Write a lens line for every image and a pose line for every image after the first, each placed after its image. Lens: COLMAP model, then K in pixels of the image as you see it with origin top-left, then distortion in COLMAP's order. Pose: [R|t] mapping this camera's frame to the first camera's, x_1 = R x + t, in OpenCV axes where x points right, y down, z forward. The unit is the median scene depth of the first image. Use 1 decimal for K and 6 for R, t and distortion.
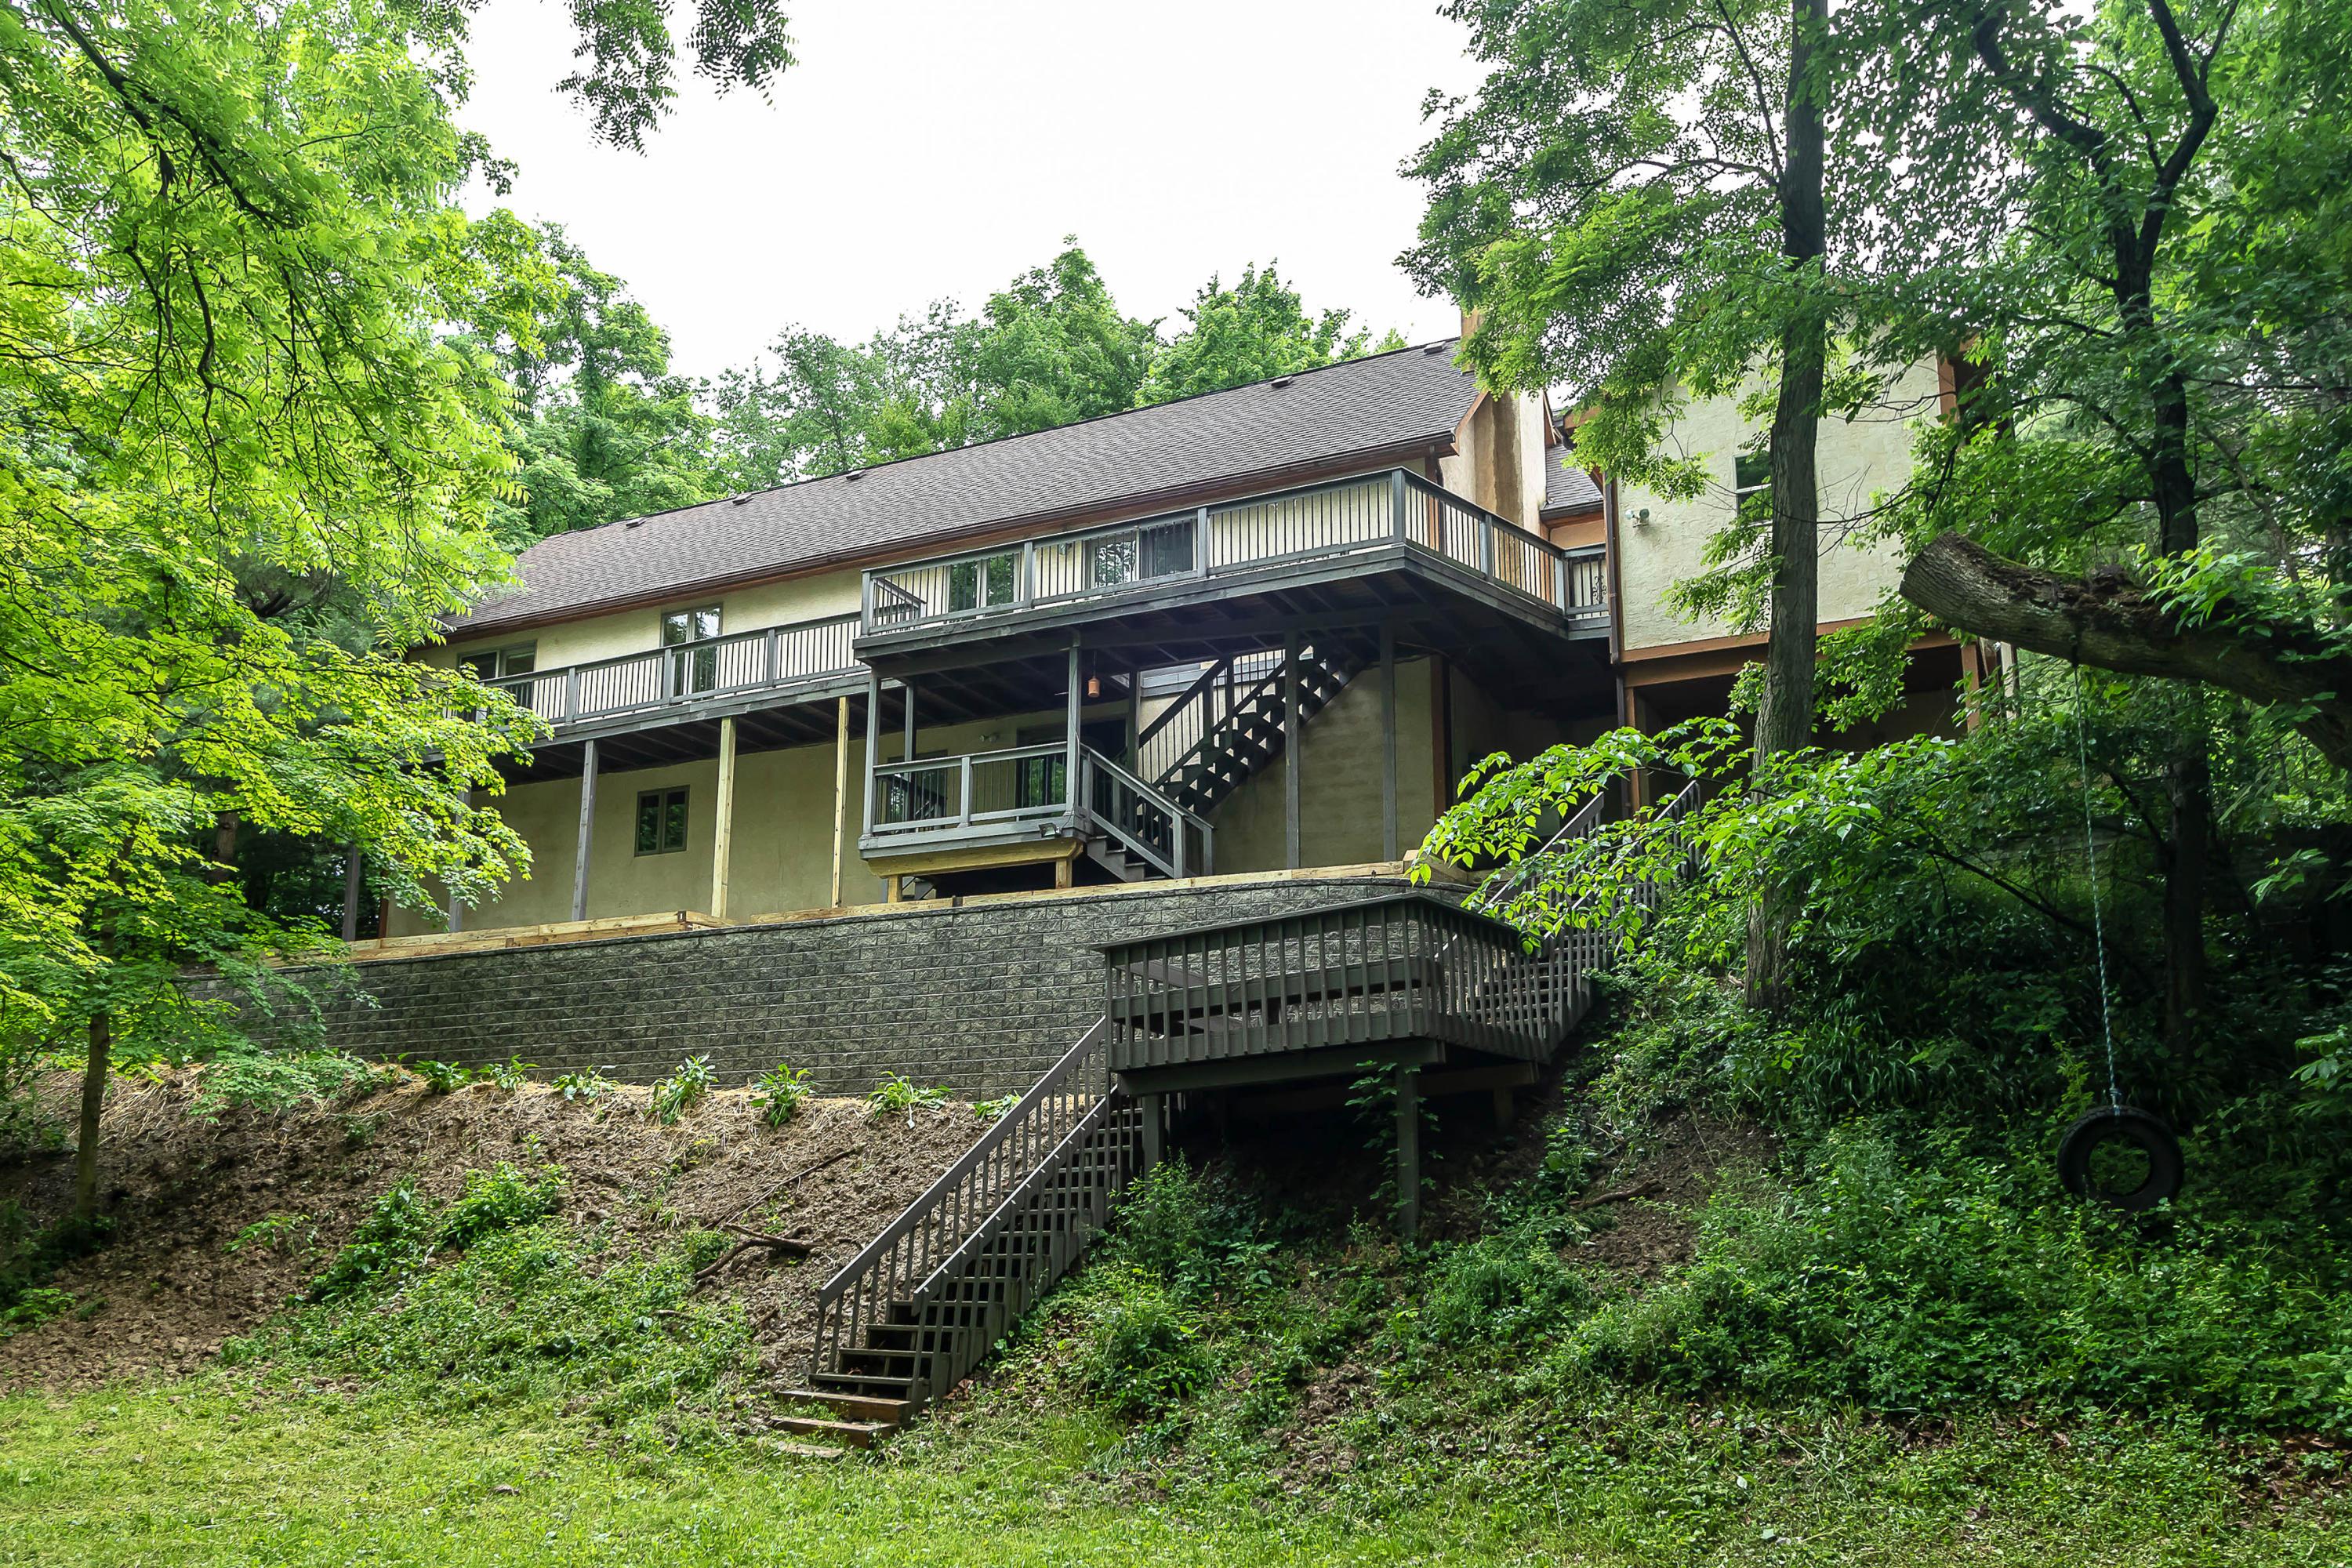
lens RADIAL K [[1917.4, 0, 1154.1], [0, 1917.4, 906.9], [0, 0, 1]] dist [0.011676, -0.008595]
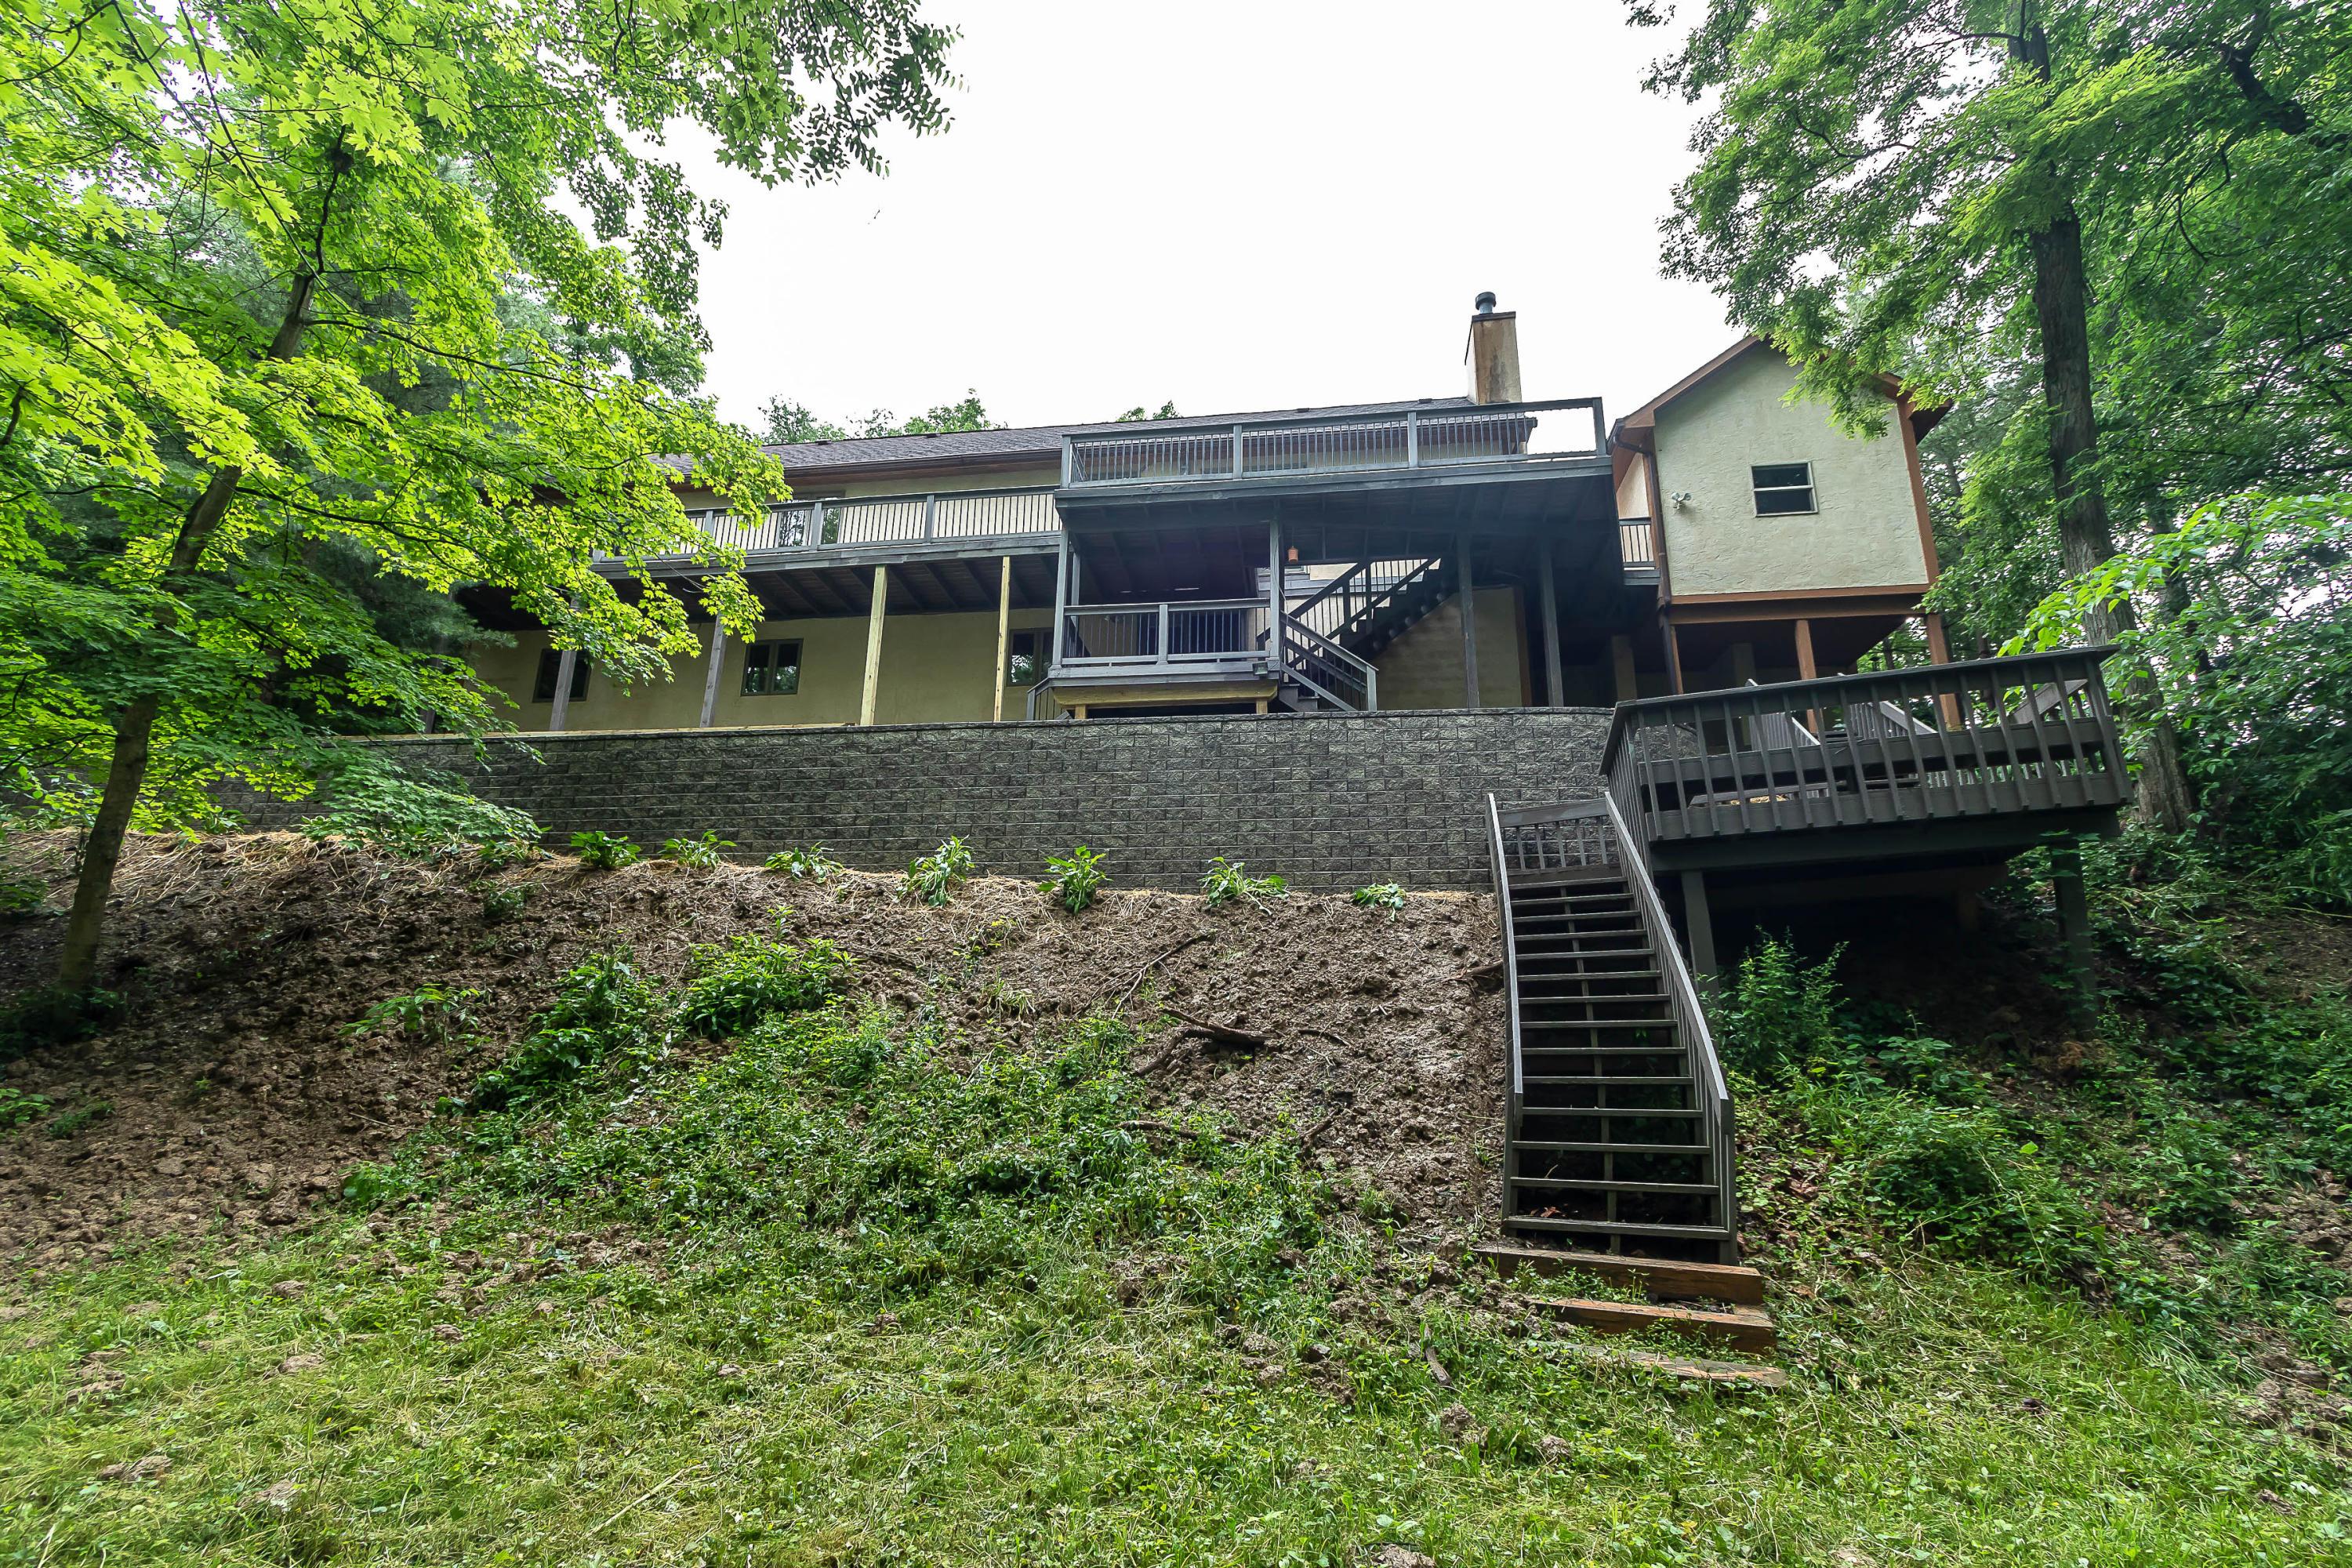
lens RADIAL K [[1067.8, 0, 1209.7], [0, 1067.8, 813.5], [0, 0, 1]] dist [0.009132, -0.002795]
pose [[0.944474, 0.090721, 0.315815, -0.263395], [-0.067662, 0.994229, -0.083251, 0.092459], [-0.321545, 0.057260, 0.945161, 0.440076]]
